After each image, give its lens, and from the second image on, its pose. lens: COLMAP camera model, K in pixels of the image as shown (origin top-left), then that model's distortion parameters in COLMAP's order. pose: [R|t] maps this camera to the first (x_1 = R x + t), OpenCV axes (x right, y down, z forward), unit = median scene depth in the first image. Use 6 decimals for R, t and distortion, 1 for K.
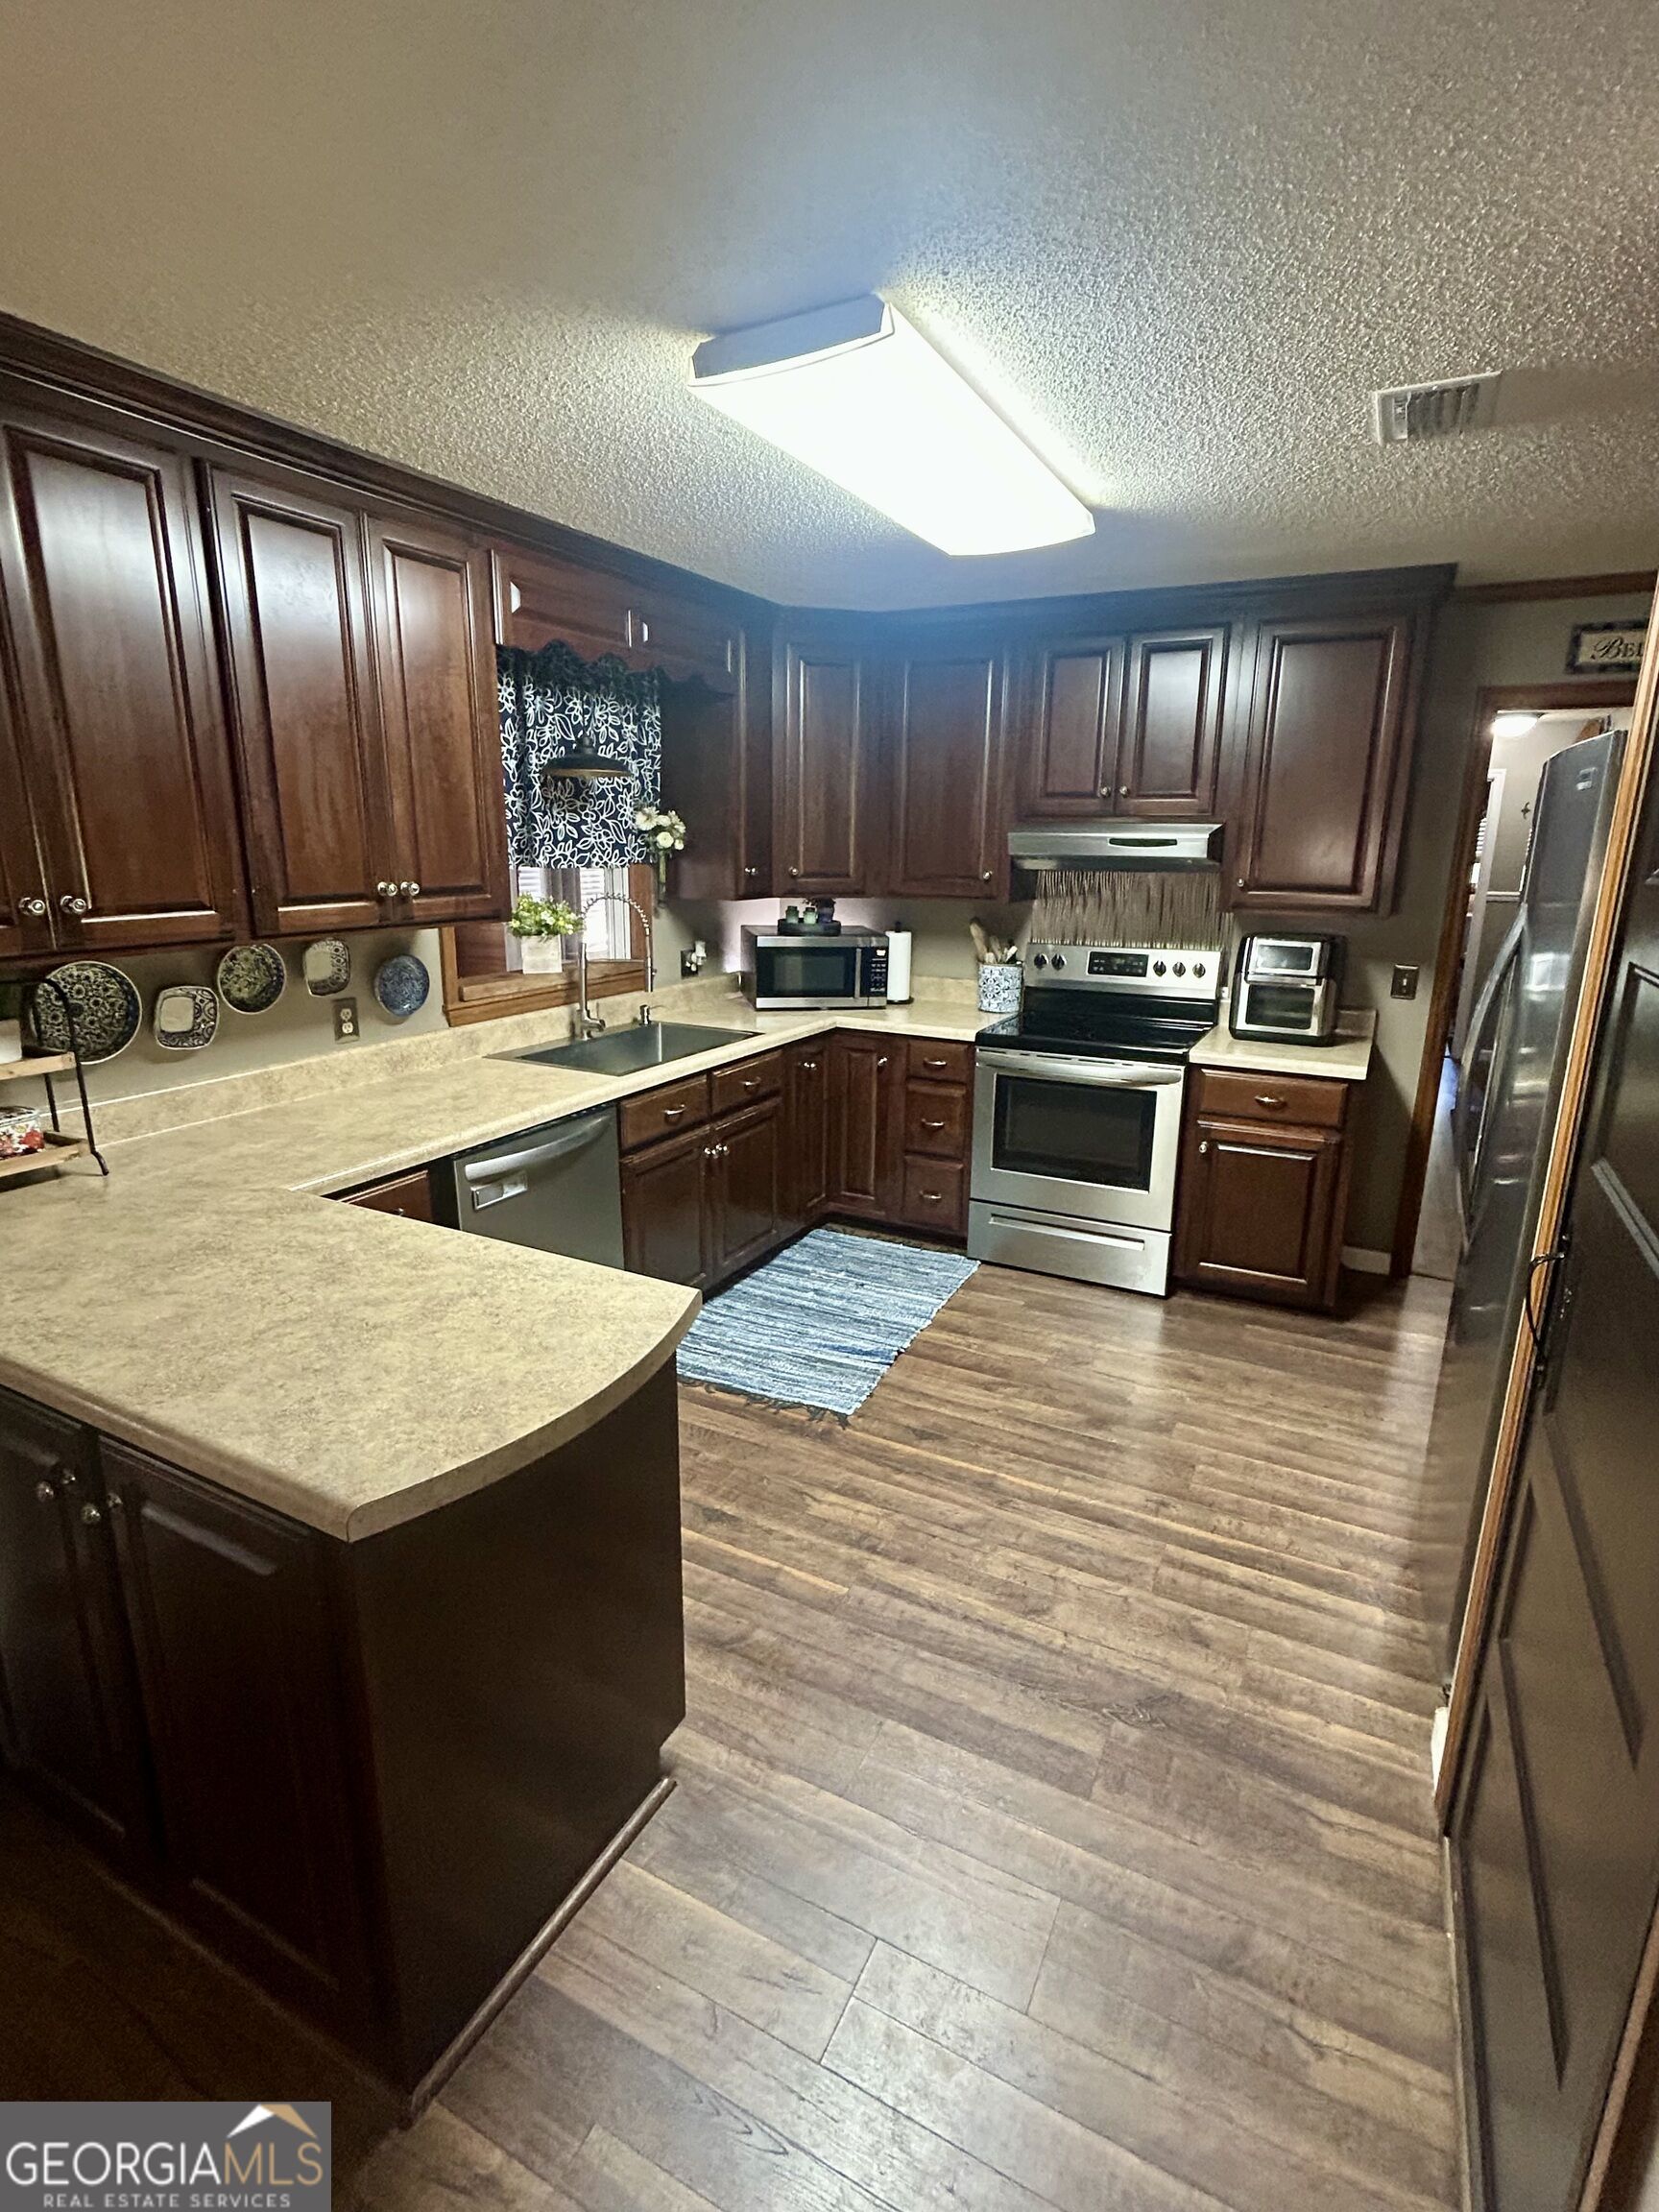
lens RADIAL K [[1041.5, 0, 829.5], [0, 1041.5, 1106.0], [0, 0, 1]] dist [-0.001093, -0.000189]
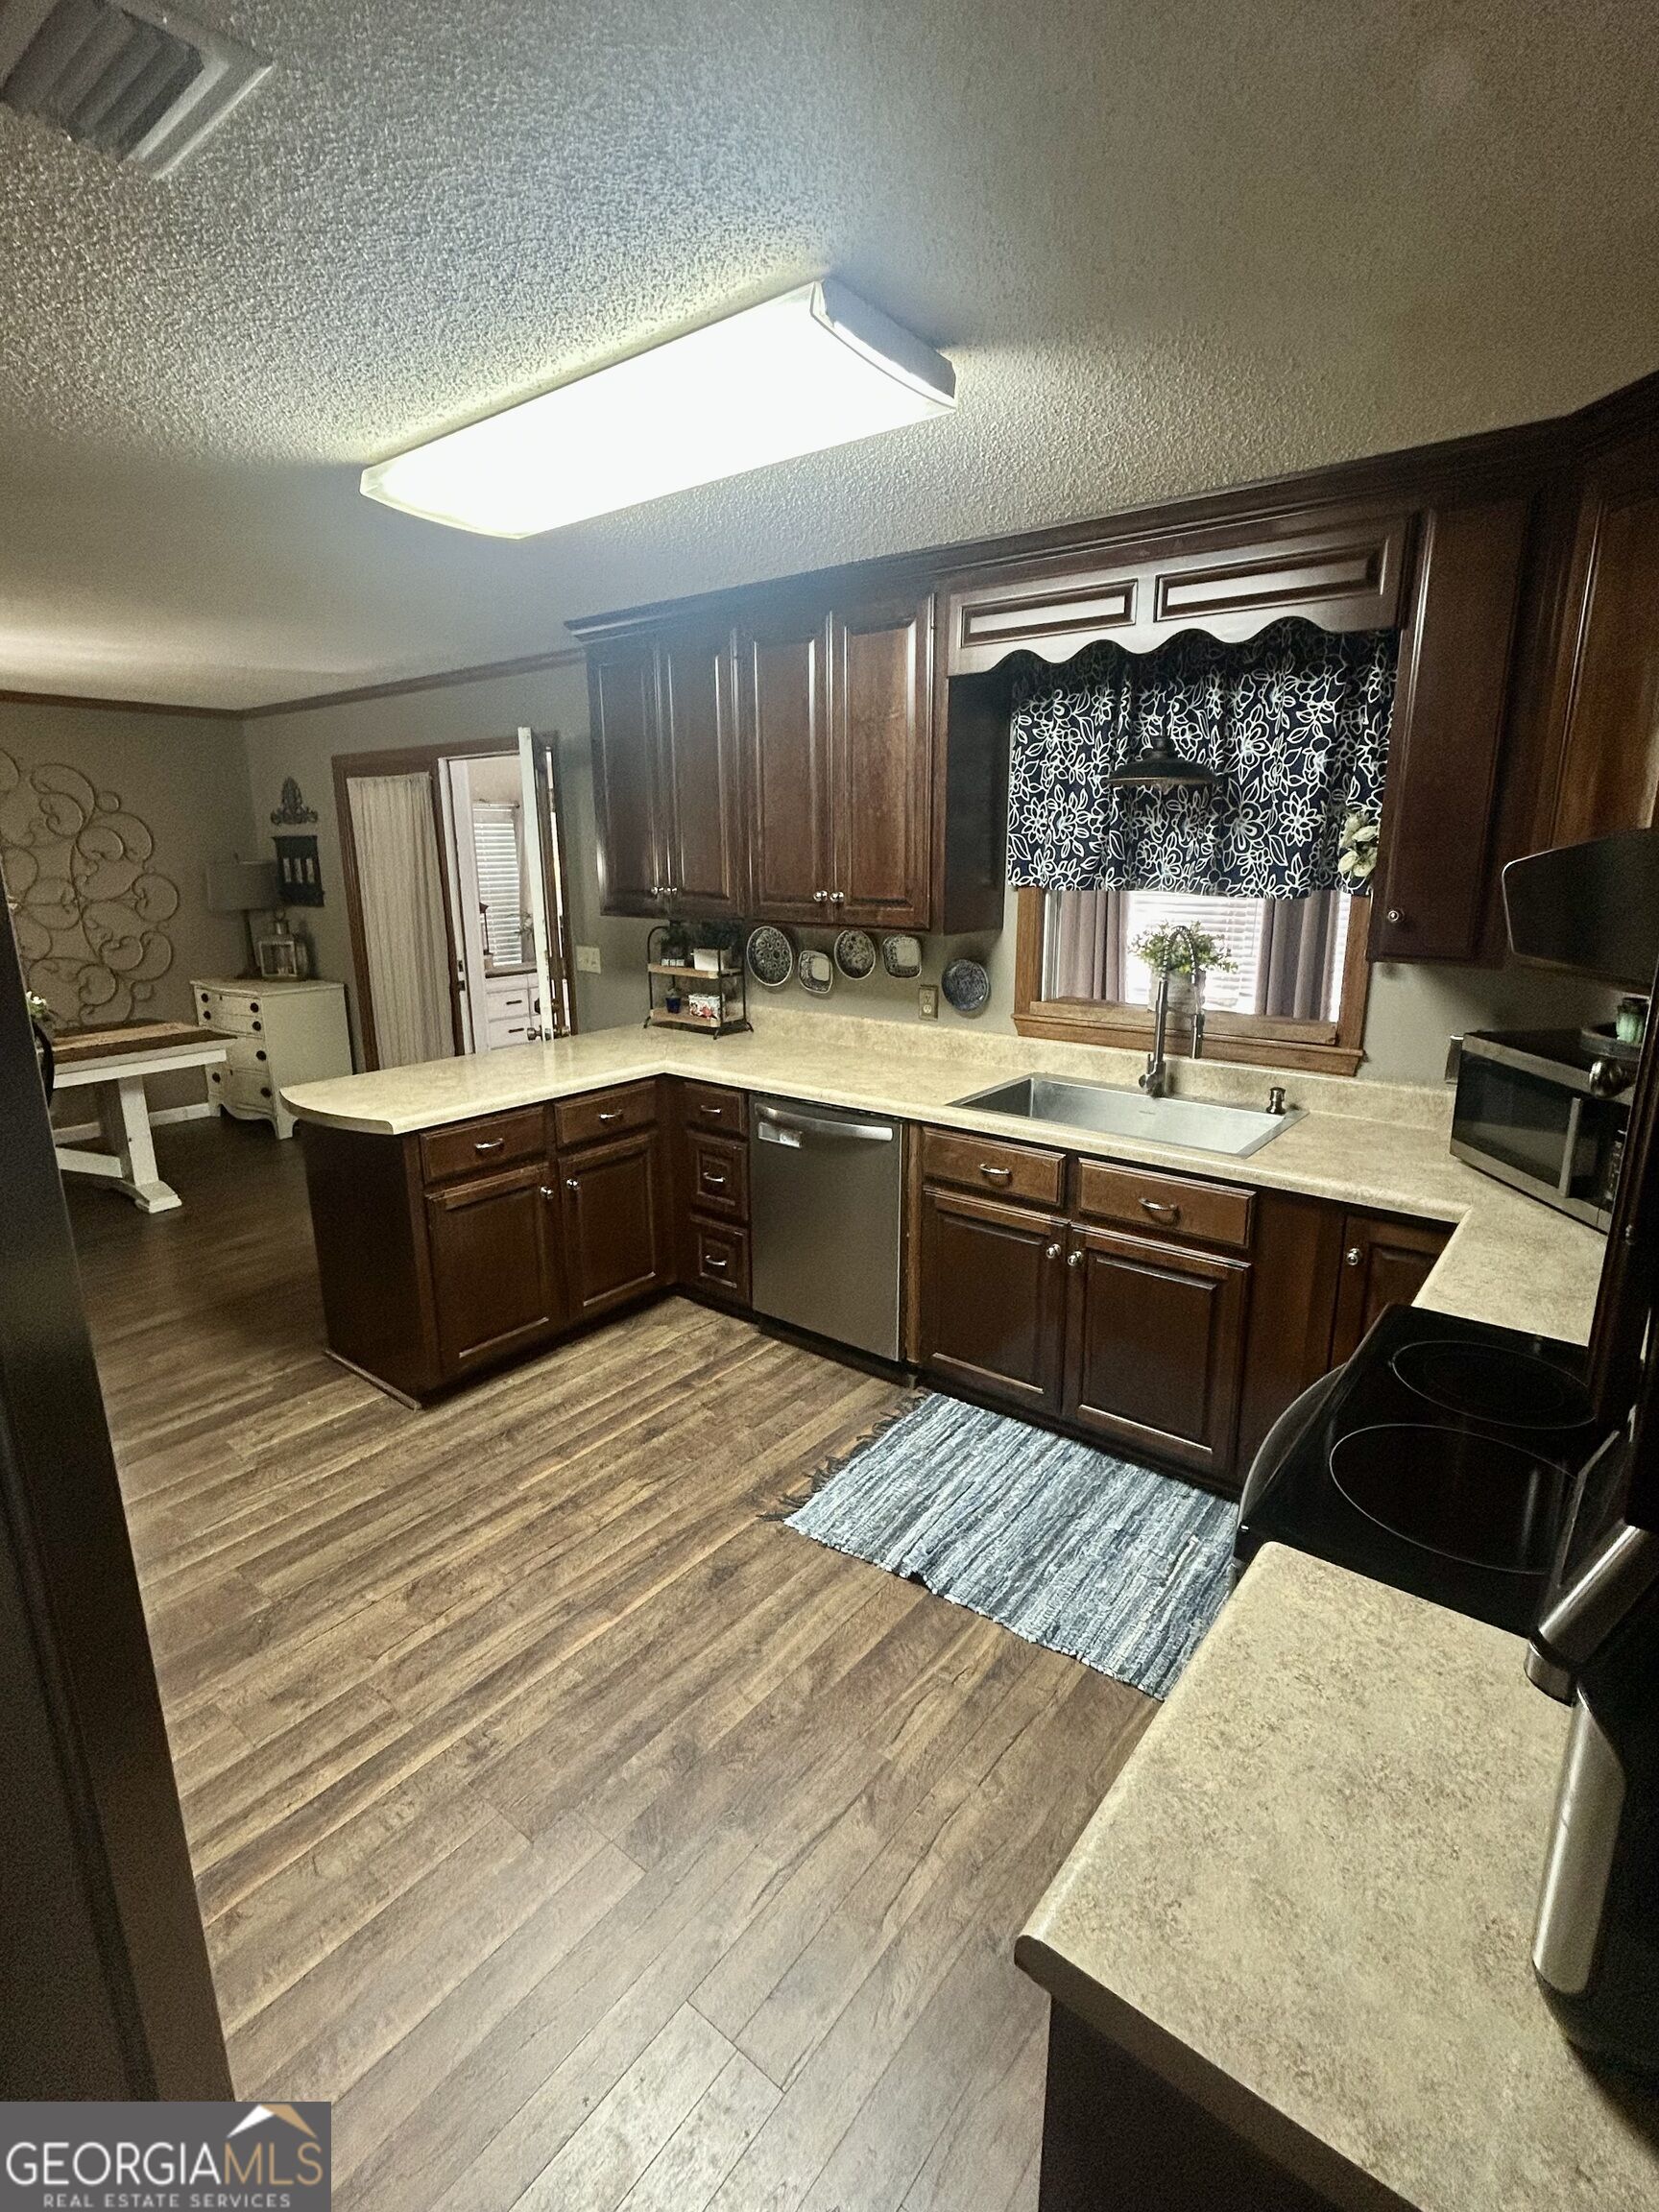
lens RADIAL K [[1064.2, 0, 829.5], [0, 1064.2, 1106.0], [0, 0, 1]] dist [0.002150, 0.000812]
pose [[-0.184714, 0.225168, -0.956651, 0.896583], [-0.247603, 0.931340, 0.267019, -0.310065], [0.951091, 0.286191, -0.116279, 1.198075]]
